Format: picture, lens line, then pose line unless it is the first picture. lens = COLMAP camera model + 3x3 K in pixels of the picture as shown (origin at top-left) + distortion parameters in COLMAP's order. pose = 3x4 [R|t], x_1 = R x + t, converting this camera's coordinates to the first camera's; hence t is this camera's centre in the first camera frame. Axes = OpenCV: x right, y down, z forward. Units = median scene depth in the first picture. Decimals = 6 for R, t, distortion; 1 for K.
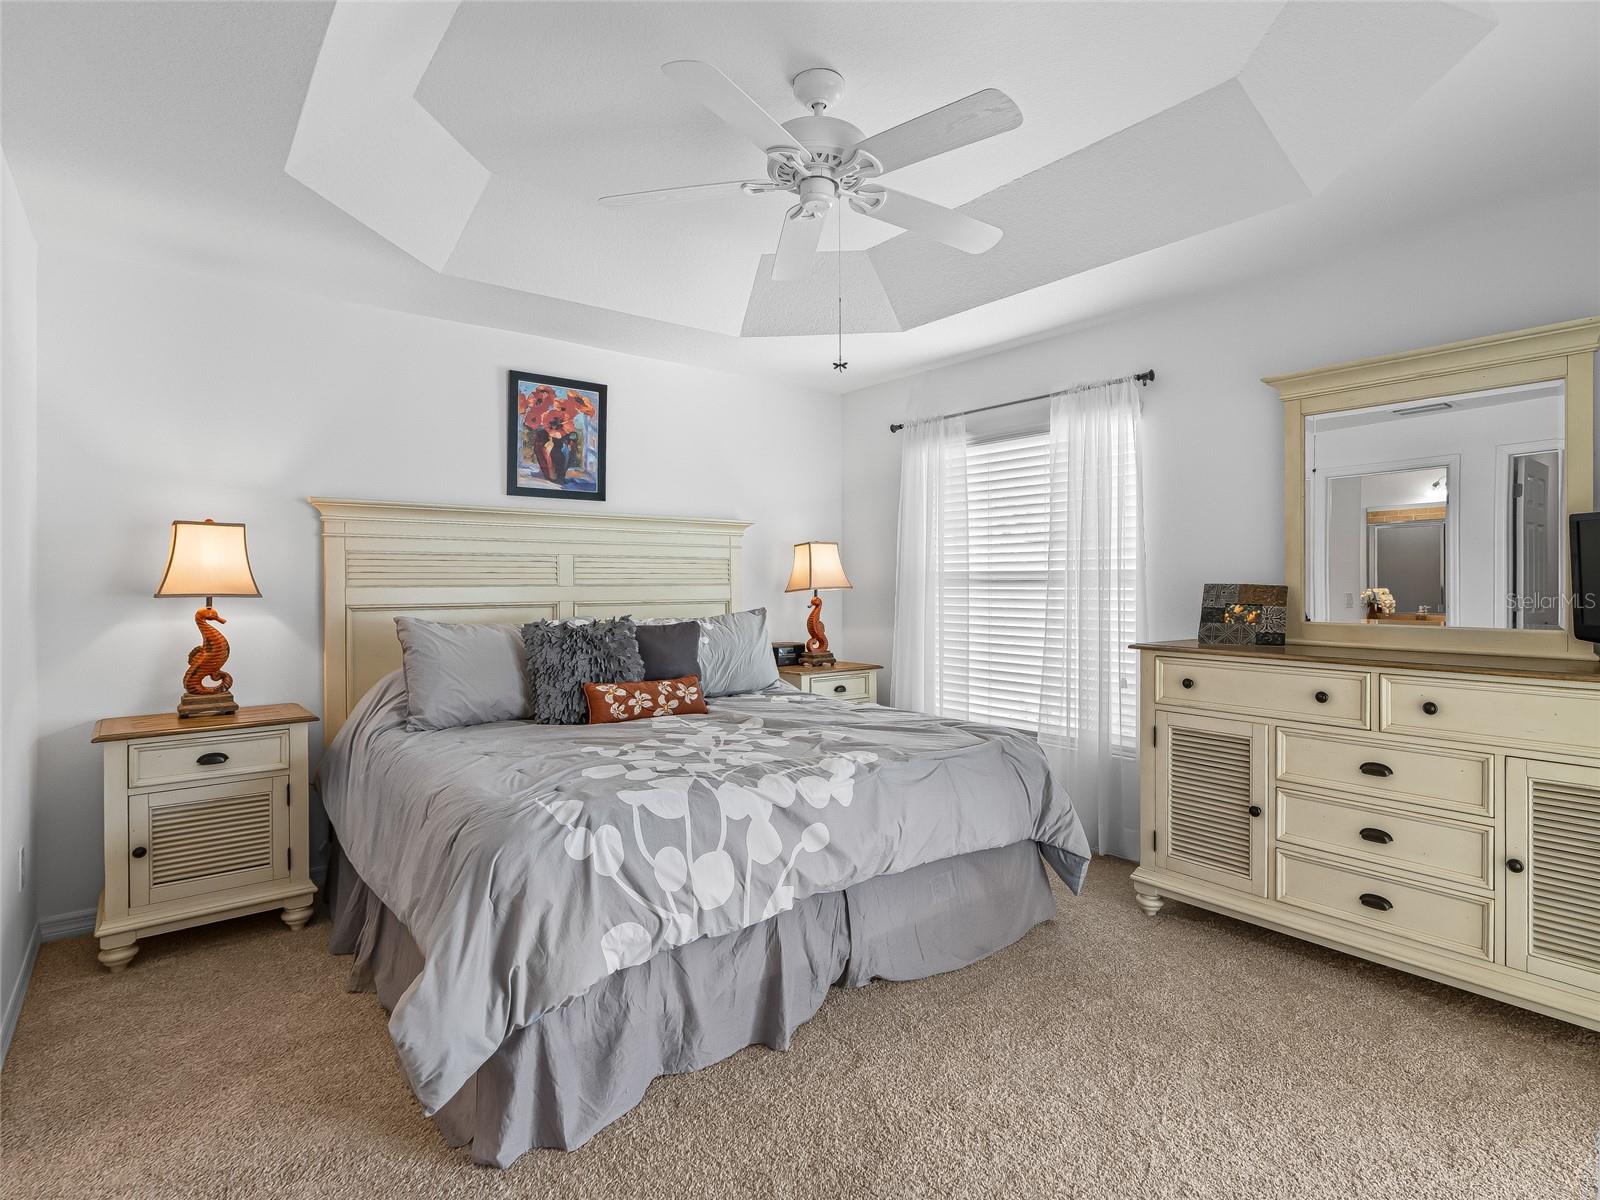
lens RADIAL K [[819.5, 0, 800.5], [0, 819.5, 586.6], [0, 0, 1]] dist [-0.011514, 0.003311]
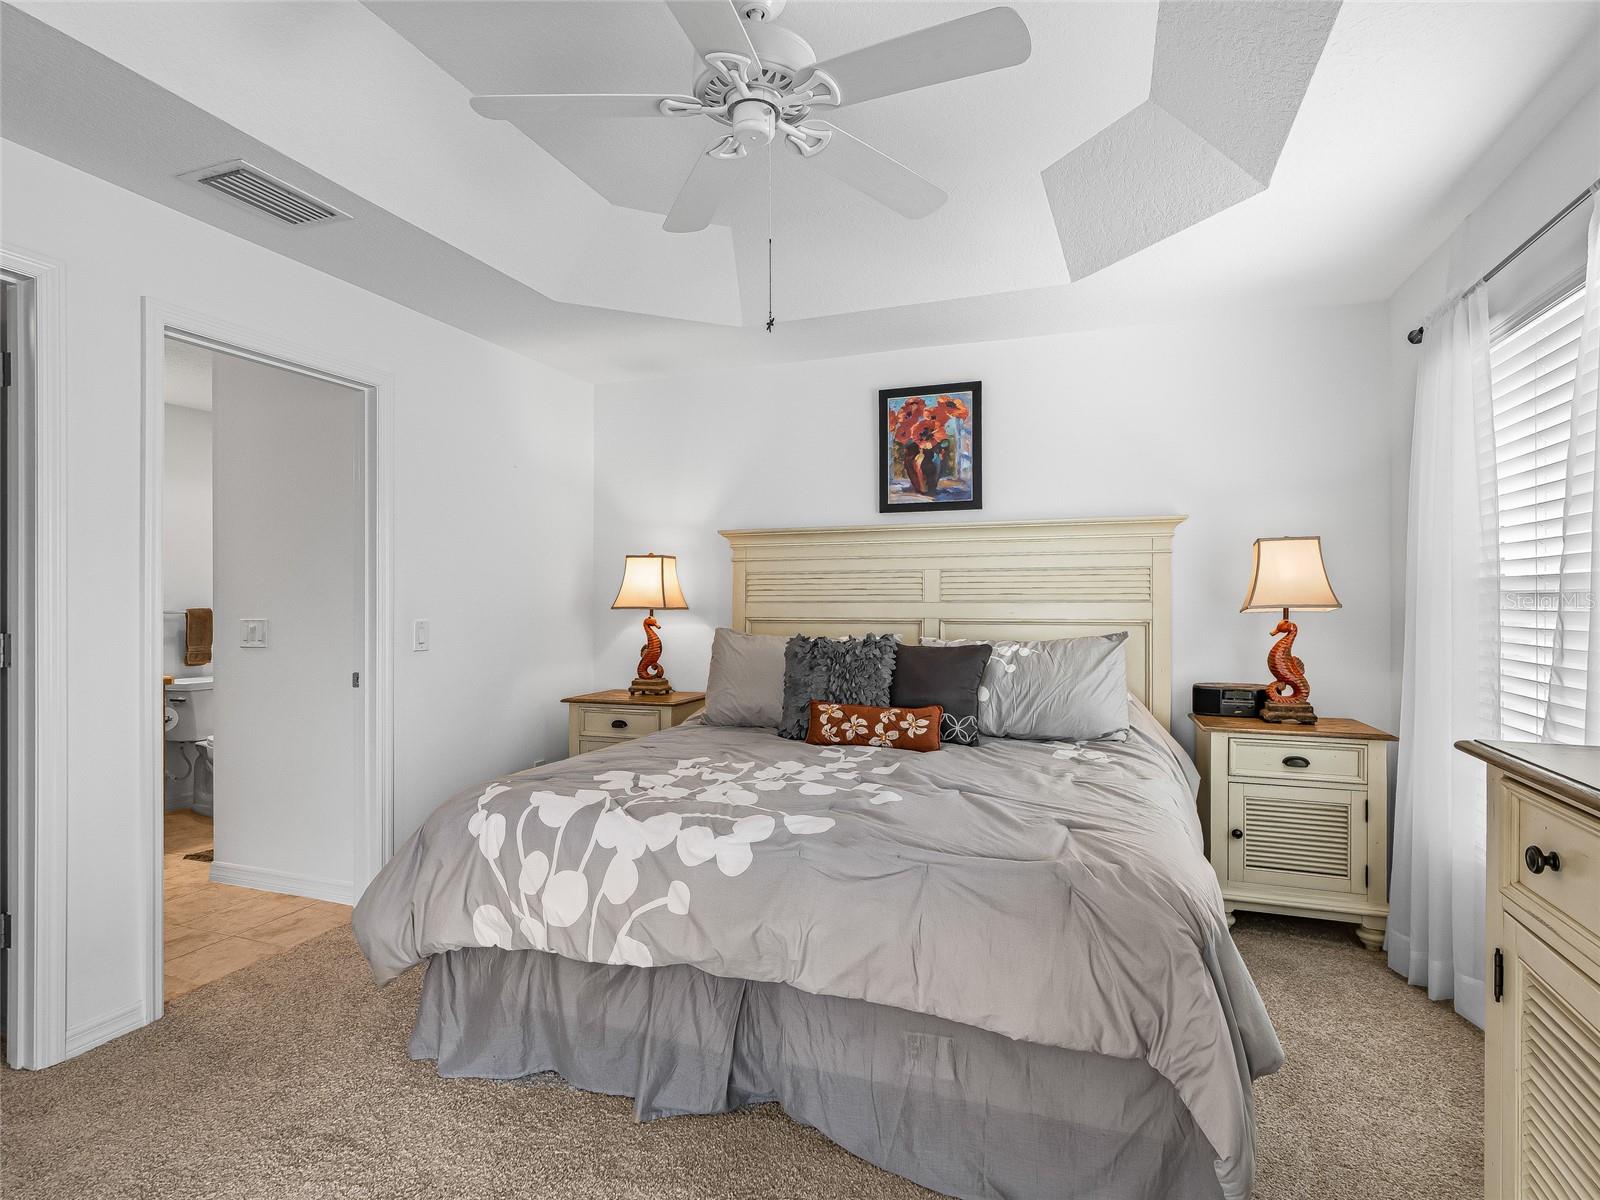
lens RADIAL K [[819.5, 0, 801.6], [0, 819.5, 603.7], [0, 0, 1]] dist [-0.011514, 0.003311]
pose [[0.520943, 0.003497, -0.853585, 0.459687], [-0.003833, 0.999991, 0.001757, -0.000124], [0.853583, 0.002357, 0.520951, 0.379543]]
